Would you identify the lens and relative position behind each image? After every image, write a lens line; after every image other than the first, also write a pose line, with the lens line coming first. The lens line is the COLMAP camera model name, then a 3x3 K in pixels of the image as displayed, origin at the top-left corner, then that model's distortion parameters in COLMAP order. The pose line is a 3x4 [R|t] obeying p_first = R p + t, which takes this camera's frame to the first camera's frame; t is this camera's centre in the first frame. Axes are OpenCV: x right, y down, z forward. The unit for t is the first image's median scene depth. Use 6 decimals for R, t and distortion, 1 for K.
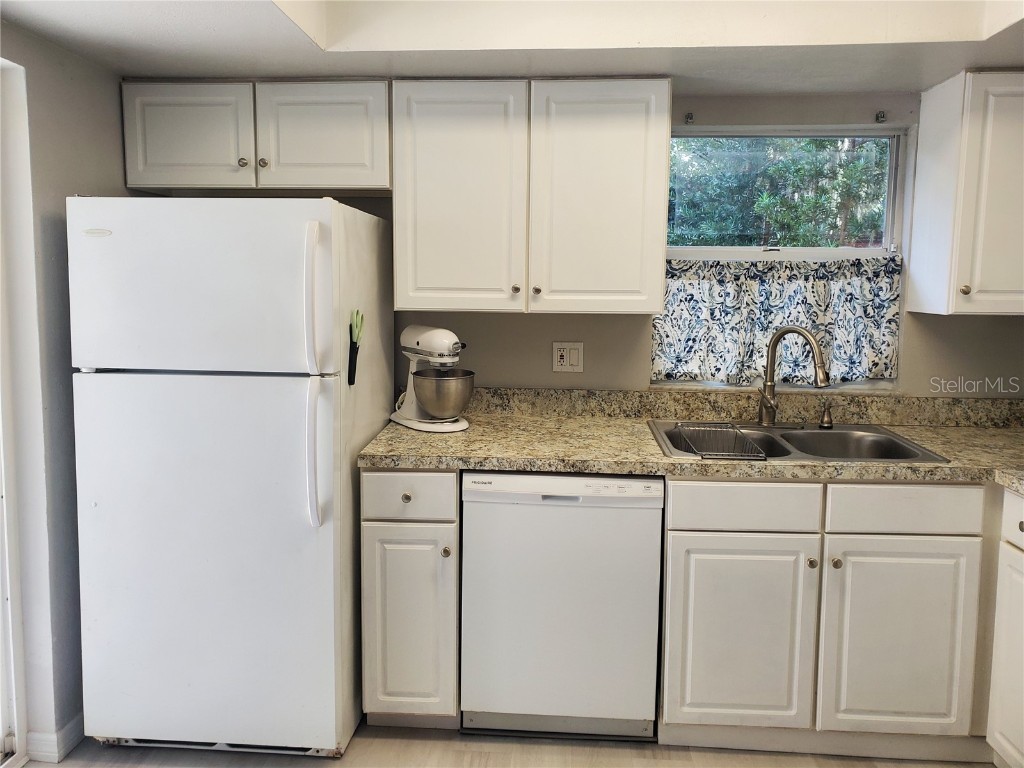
lens RADIAL K [[799.5, 0, 507.7], [0, 799.5, 359.8], [0, 0, 1]] dist [0.051239, -0.054594]
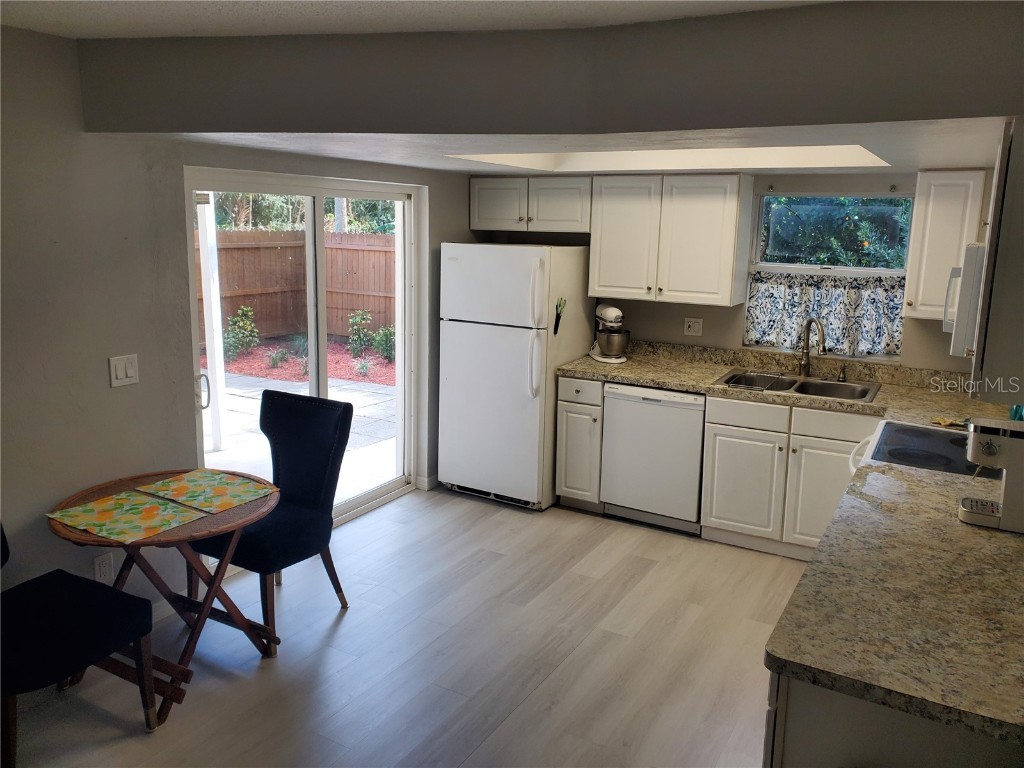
lens RADIAL K [[799.5, 0, 507.7], [0, 799.5, 359.8], [0, 0, 1]] dist [0.051239, -0.054594]
pose [[0.896157, 0.085770, -0.435370, 0.487346], [-0.055687, 0.995123, 0.081419, -0.052218], [0.440230, -0.048720, 0.896562, -0.737080]]
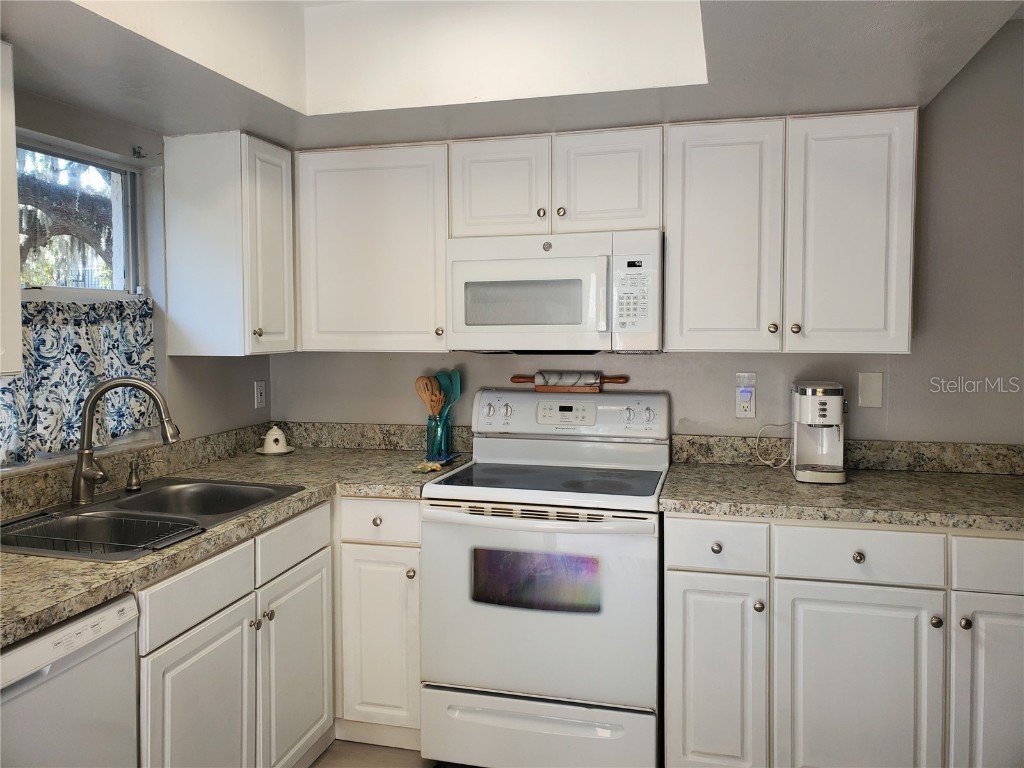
lens RADIAL K [[799.5, 0, 507.7], [0, 799.5, 359.8], [0, 0, 1]] dist [0.051239, -0.054594]
pose [[0.193276, -0.055423, 0.979578, -0.379689], [0.105114, 0.993827, 0.035490, -0.046269], [-0.975497, 0.096108, 0.197909, 0.403296]]
